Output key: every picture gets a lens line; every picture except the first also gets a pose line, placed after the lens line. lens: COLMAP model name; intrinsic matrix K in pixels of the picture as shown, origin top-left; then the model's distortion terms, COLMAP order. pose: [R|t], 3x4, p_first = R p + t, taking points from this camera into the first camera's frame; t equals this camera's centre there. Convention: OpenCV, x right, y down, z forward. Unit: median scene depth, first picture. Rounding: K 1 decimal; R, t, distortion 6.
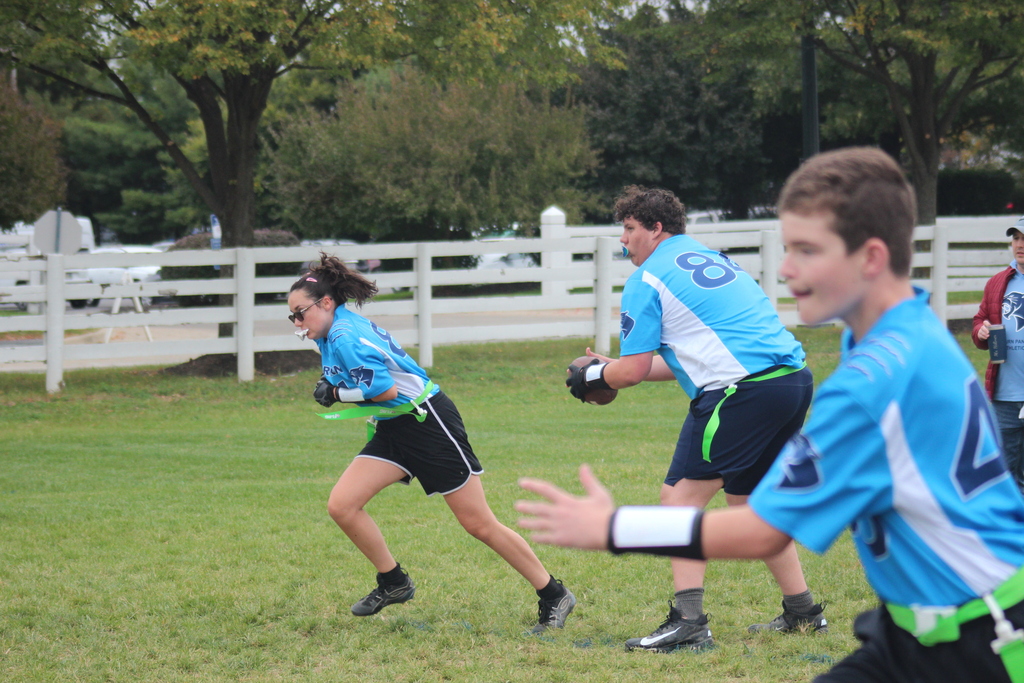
lens RADIAL K [[2955.6, 0, 512.0], [0, 2955.6, 341.5], [0, 0, 1]] dist [0.194125, 0.588711]
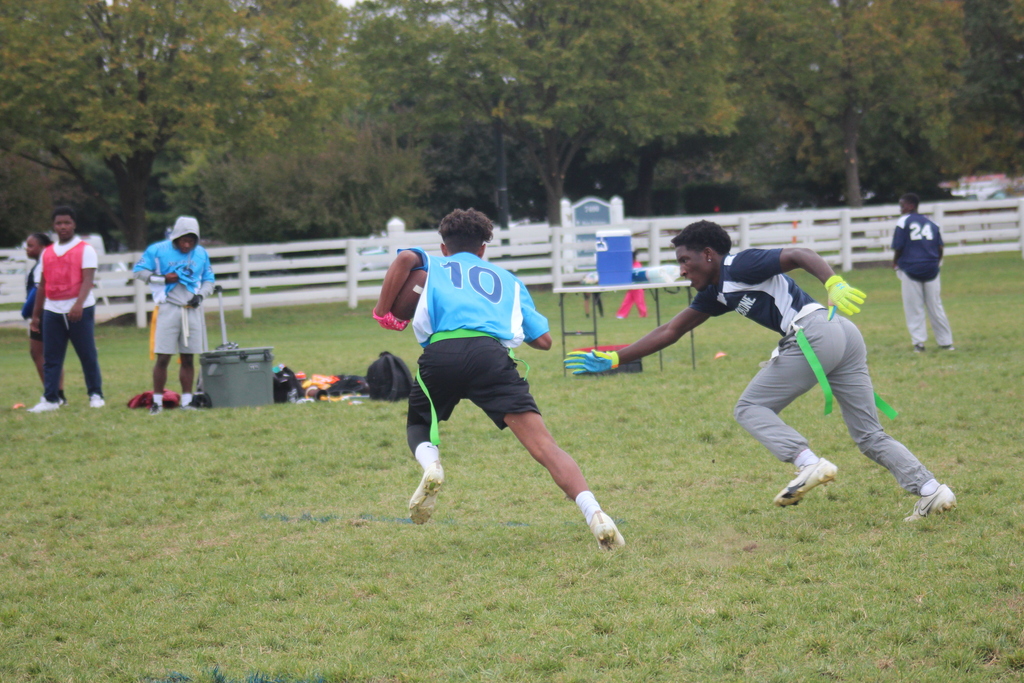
lens RADIAL K [[2945.1, 0, 512.0], [0, 2945.1, 341.5], [0, 0, 1]] dist [0.544877, -0.498682]
pose [[0.999224, -0.034944, -0.018156, 0.093980], [0.034941, 0.999389, -0.000452, 0.017234], [0.018160, -0.000182, 0.999835, -0.444154]]
